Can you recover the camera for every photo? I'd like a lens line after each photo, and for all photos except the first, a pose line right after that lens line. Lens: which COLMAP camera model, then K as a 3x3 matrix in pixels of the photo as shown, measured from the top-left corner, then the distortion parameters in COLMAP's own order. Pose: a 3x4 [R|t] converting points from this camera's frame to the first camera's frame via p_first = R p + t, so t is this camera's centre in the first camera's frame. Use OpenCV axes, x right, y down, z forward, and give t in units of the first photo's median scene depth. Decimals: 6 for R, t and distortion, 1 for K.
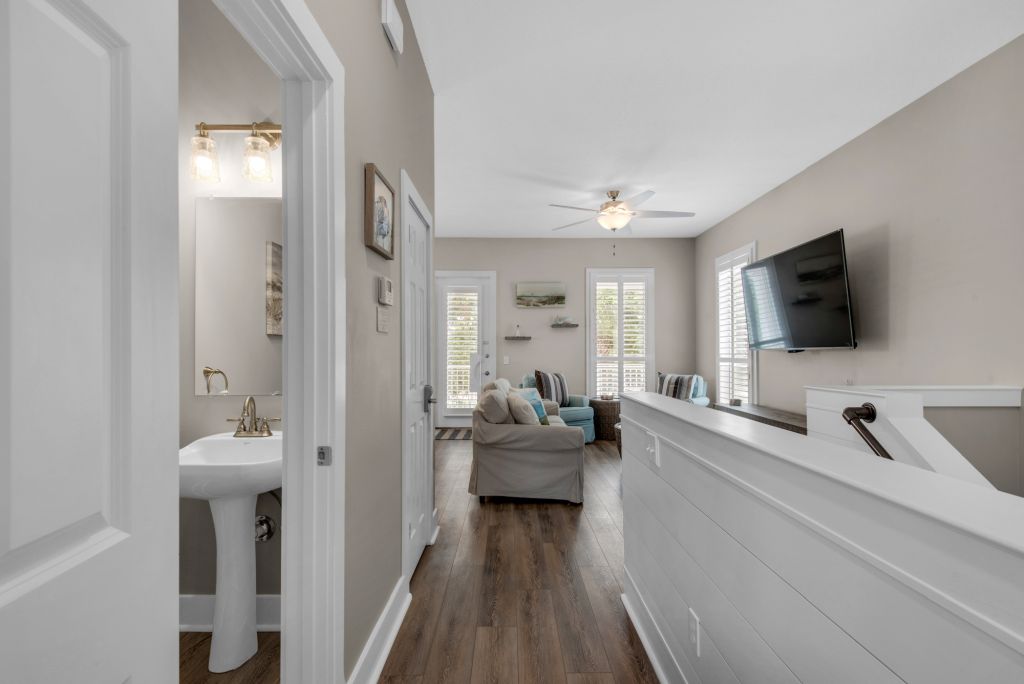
lens RADIAL K [[474.3, 0, 513.9], [0, 474.3, 345.8], [0, 0, 1]] dist [0.013405, -0.009832]
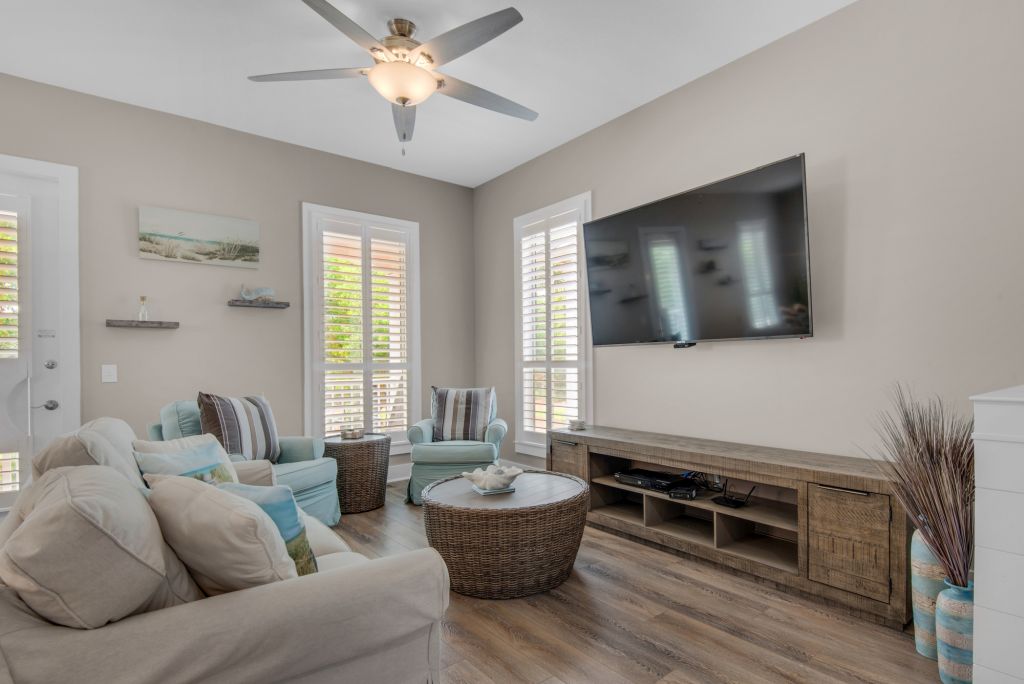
lens RADIAL K [[519.6, 0, 567.6], [0, 519.6, 364.2], [0, 0, 1]] dist [0.005113, -0.005280]
pose [[0.748289, -0.013989, 0.663225, -0.020708], [0.005630, 0.999876, 0.014738, 0.018458], [-0.663349, -0.007295, 0.748275, 0.387520]]
